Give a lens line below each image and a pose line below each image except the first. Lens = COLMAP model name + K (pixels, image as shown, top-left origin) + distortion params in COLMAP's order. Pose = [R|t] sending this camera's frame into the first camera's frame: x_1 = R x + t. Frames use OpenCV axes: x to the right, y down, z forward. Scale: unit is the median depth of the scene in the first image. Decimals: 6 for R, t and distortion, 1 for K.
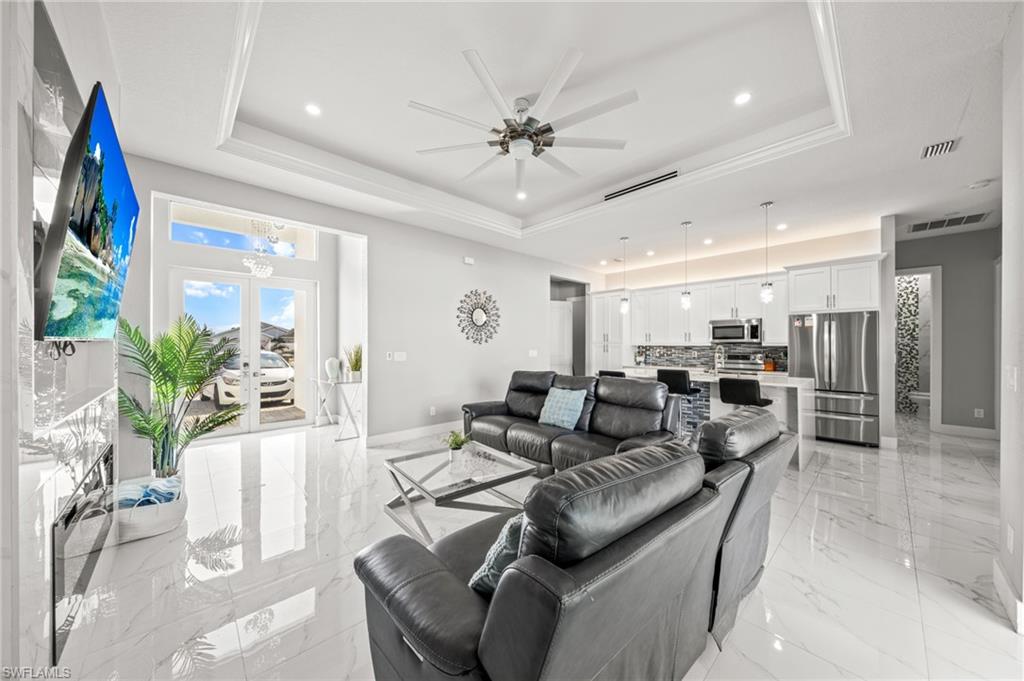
lens RADIAL K [[351.0, 0, 507.2], [0, 351.0, 346.1], [0, 0, 1]] dist [-0.004510, -0.000233]
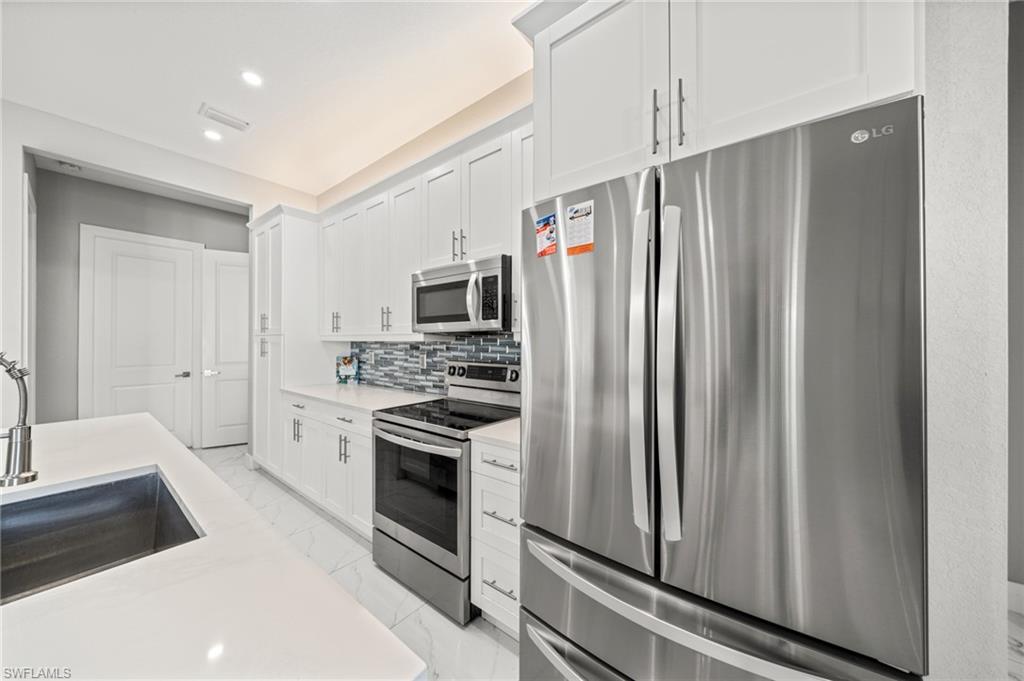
lens RADIAL K [[351.0, 0, 507.0], [0, 351.0, 343.0], [0, 0, 1]] dist [-0.004510, -0.000233]
pose [[0.990063, 0.000120, 0.140626, 0.634736], [-0.000457, 0.999997, 0.002359, -0.000003], [-0.140625, -0.002400, 0.990060, 0.637709]]
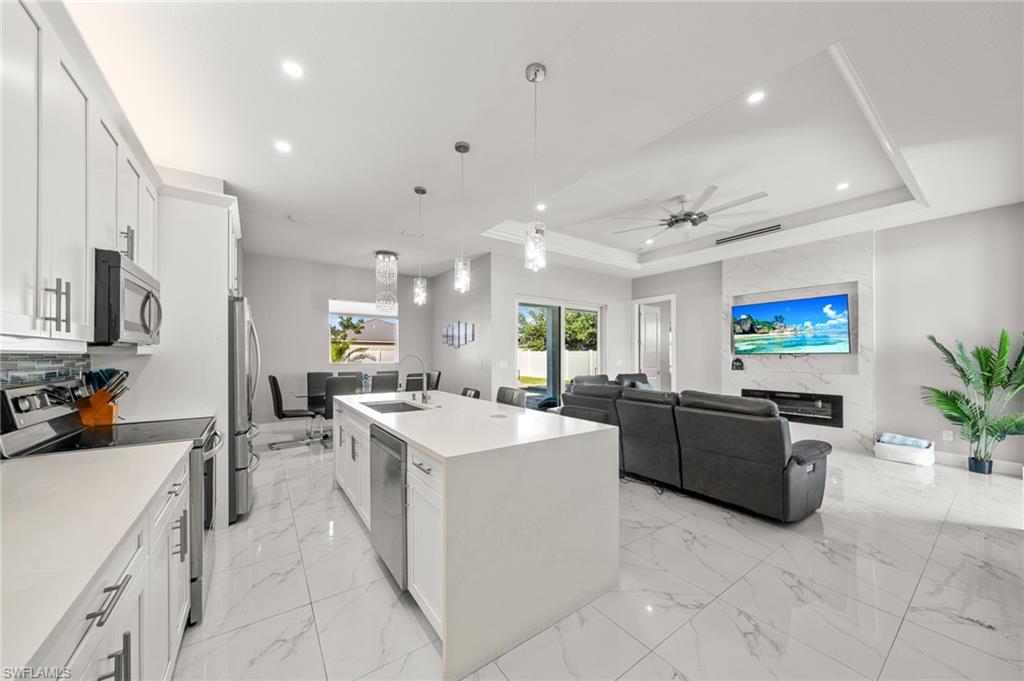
lens RADIAL K [[351.0, 0, 504.8], [0, 351.0, 350.6], [0, 0, 1]] dist [-0.004510, -0.000233]
pose [[-0.990787, -0.000489, 0.135427, 0.283418], [-0.001610, 0.999965, -0.008169, -0.001801], [-0.135418, -0.008311, -0.990754, 1.225915]]
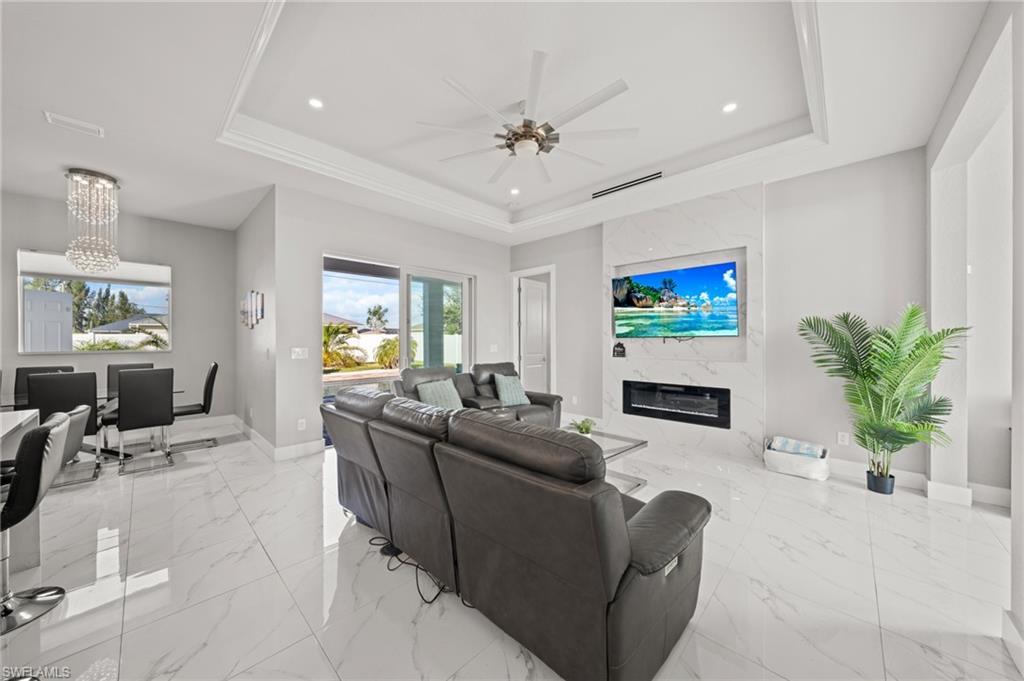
lens RADIAL K [[351.0, 0, 504.9], [0, 351.0, 335.8], [0, 0, 1]] dist [-0.004510, -0.000233]
pose [[-0.998299, -0.000105, -0.058308, 0.075969], [0.000195, 0.999987, -0.005147, -0.001085], [0.058308, -0.005150, -0.998285, 0.946476]]
